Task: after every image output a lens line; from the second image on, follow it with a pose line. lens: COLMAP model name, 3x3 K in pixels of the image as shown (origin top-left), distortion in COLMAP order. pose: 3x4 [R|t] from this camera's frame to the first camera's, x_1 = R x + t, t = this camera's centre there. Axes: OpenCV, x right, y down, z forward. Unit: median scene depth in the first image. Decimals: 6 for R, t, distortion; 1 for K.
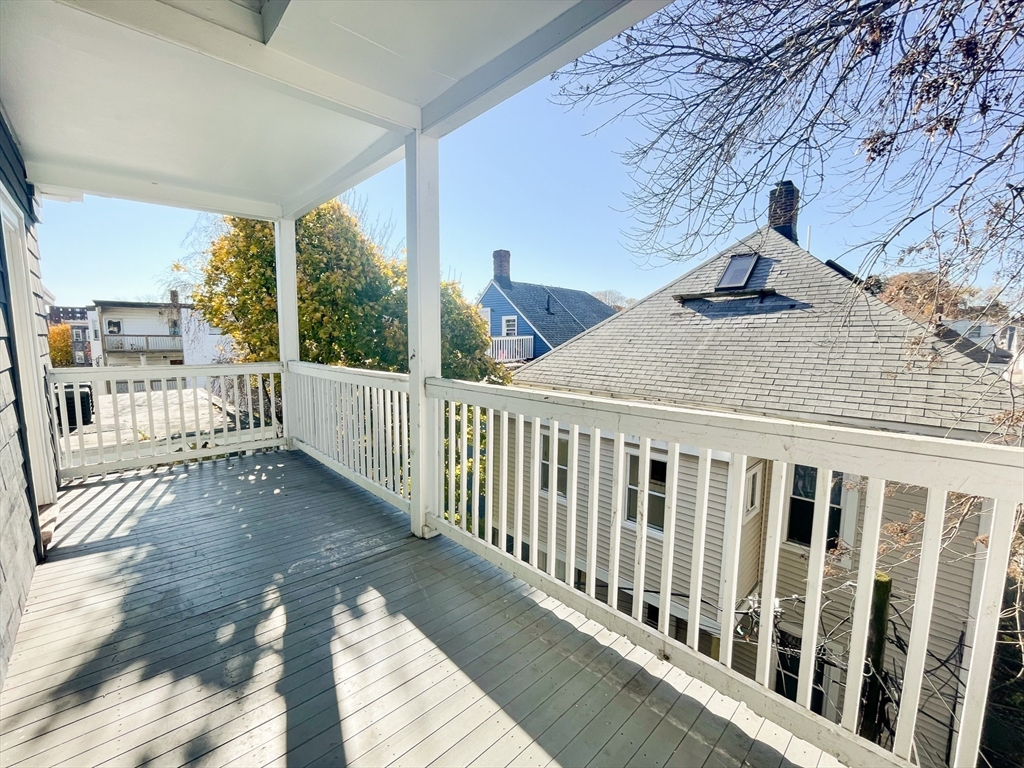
lens RADIAL K [[426.7, 0, 510.6], [0, 426.7, 383.3], [0, 0, 1]] dist [-0.003950, 0.000582]
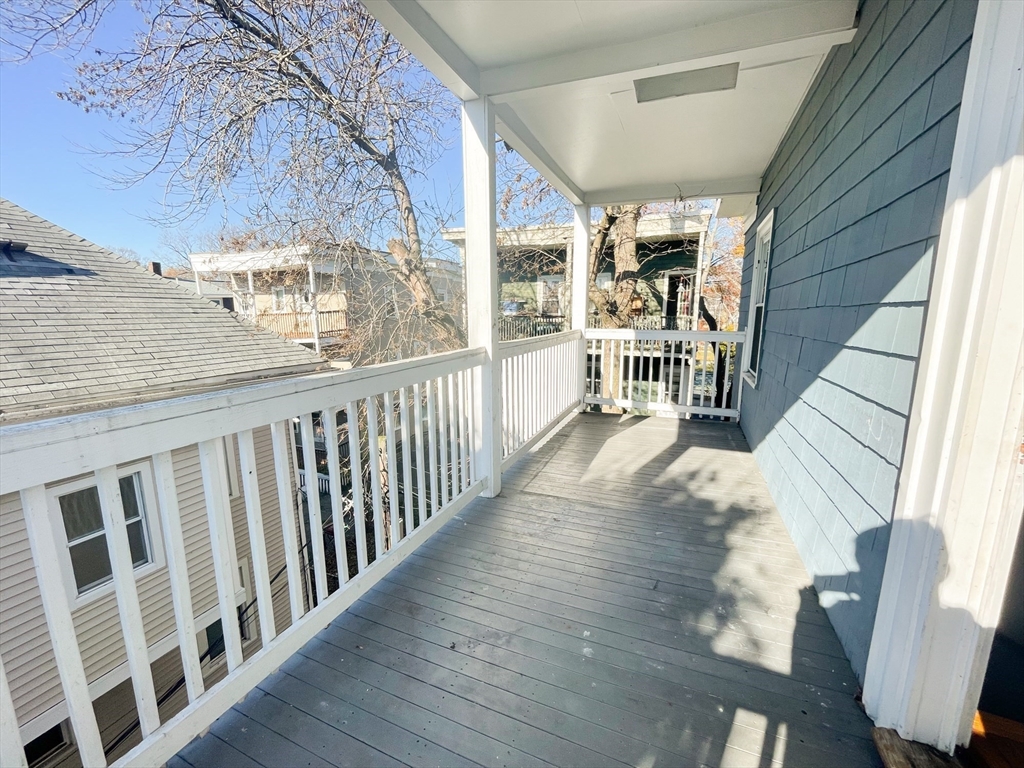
lens RADIAL K [[426.7, 0, 510.6], [0, 426.7, 383.3], [0, 0, 1]] dist [-0.003950, 0.000582]
pose [[-0.401416, -0.173942, 0.899227, -1.200114], [0.097967, 0.968014, 0.230980, -0.185335], [-0.910641, 0.180814, -0.371535, 1.375294]]
